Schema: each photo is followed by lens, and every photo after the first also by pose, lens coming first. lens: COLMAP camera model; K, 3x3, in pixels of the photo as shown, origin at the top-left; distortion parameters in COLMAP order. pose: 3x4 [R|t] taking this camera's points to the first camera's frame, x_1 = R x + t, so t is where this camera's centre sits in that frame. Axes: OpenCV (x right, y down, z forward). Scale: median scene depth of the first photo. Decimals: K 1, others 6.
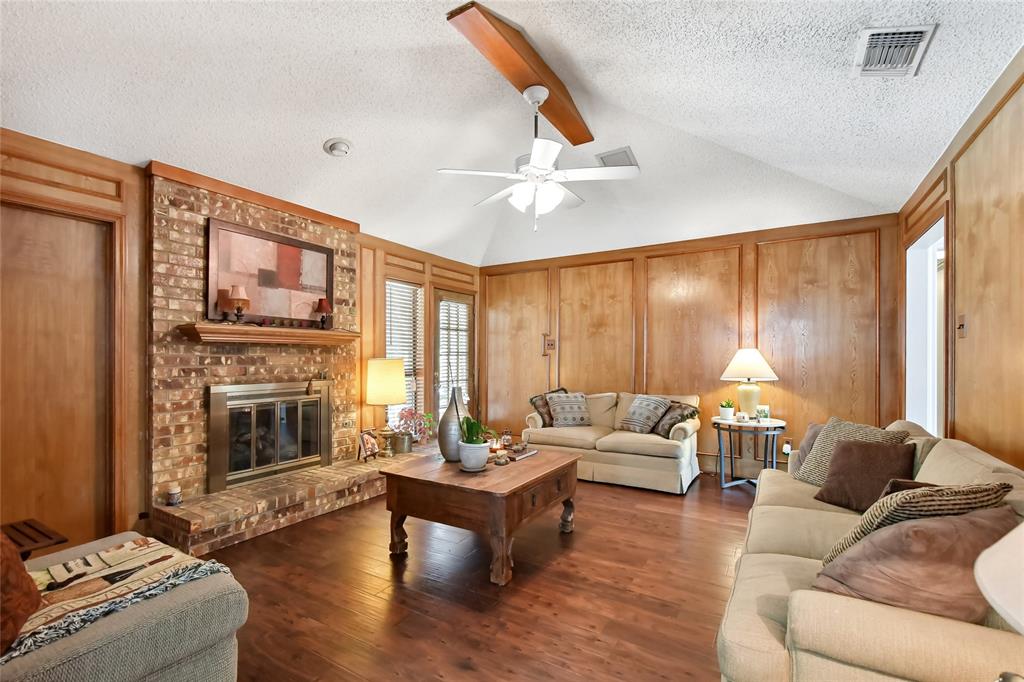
lens RADIAL K [[452.2, 0, 503.6], [0, 452.2, 356.5], [0, 0, 1]] dist [0.004300, -0.002698]
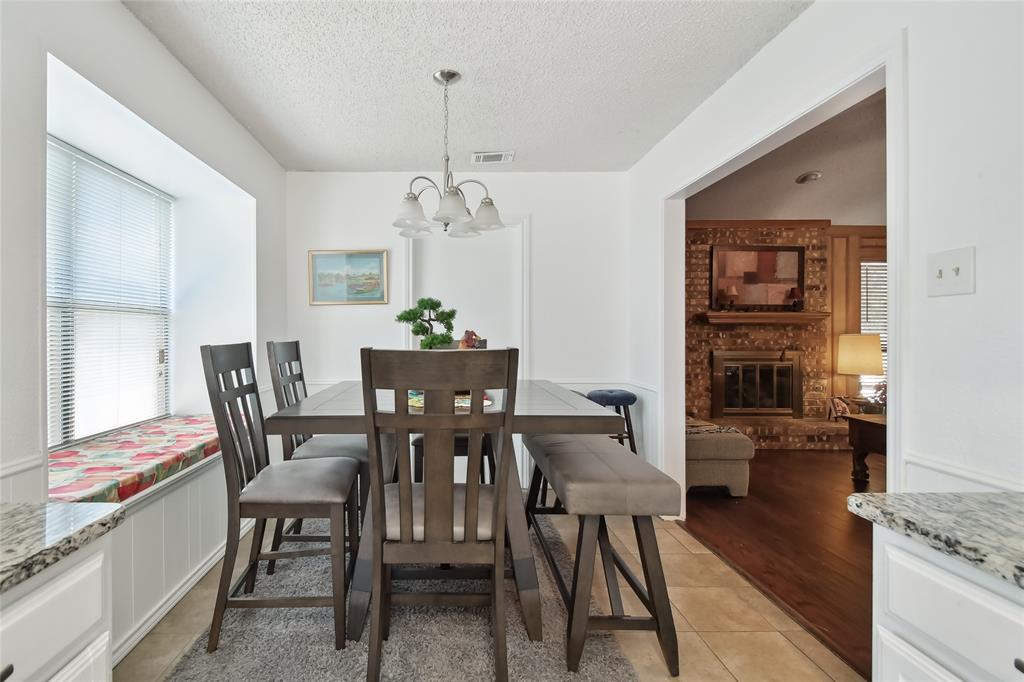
lens RADIAL K [[452.2, 0, 464.2], [0, 452.2, 335.8], [0, 0, 1]] dist [0.004300, -0.002698]
pose [[0.532648, 0.002331, -0.846334, 0.202429], [0.001403, 0.999992, 0.003637, 0.003883], [0.846336, -0.003124, 0.532640, -0.513717]]
